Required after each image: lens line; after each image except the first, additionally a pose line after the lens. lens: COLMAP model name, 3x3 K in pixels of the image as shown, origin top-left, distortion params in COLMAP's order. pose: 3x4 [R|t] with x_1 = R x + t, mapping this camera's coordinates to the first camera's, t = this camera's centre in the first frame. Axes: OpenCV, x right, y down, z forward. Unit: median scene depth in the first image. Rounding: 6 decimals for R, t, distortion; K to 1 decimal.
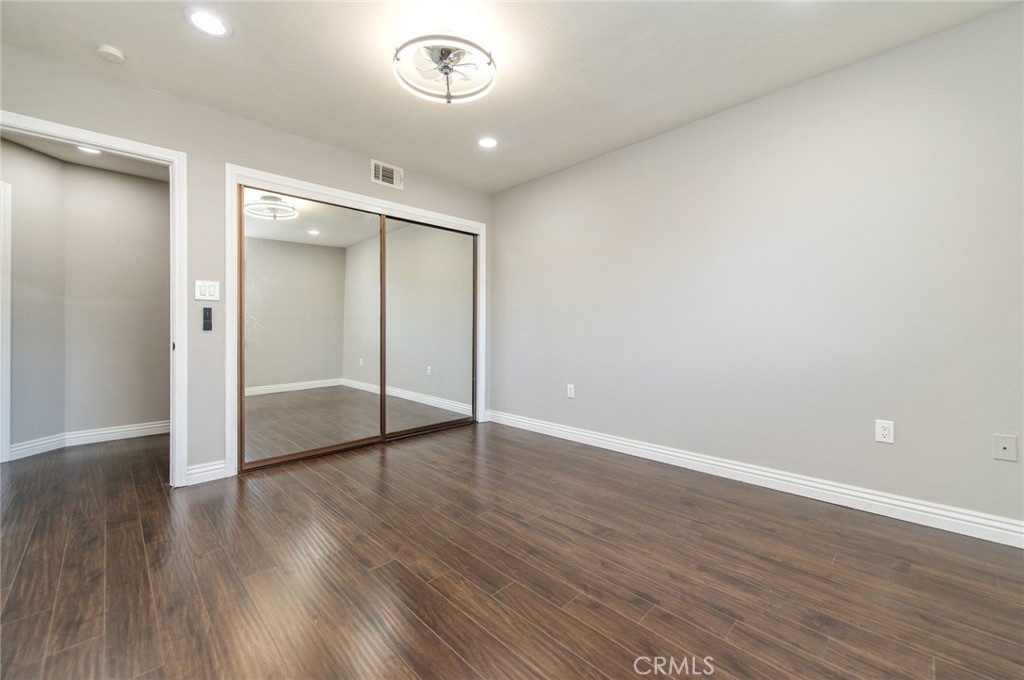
lens RADIAL K [[399.6, 0, 513.1], [0, 399.6, 336.9], [0, 0, 1]] dist [0.021759, -0.006681]
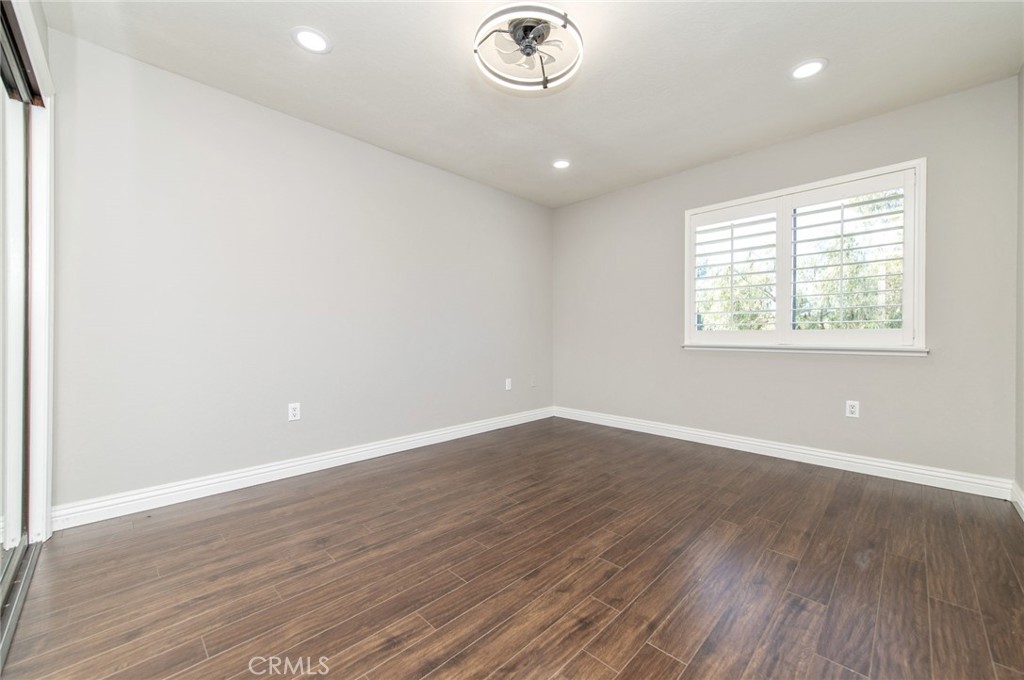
lens RADIAL K [[399.6, 0, 513.1], [0, 399.6, 336.9], [0, 0, 1]] dist [0.021759, -0.006681]
pose [[-0.003125, -0.000771, 0.999995, -1.115171], [0.017913, 0.999839, 0.000827, 0.000319], [-0.999835, 0.017915, -0.003111, 1.038730]]
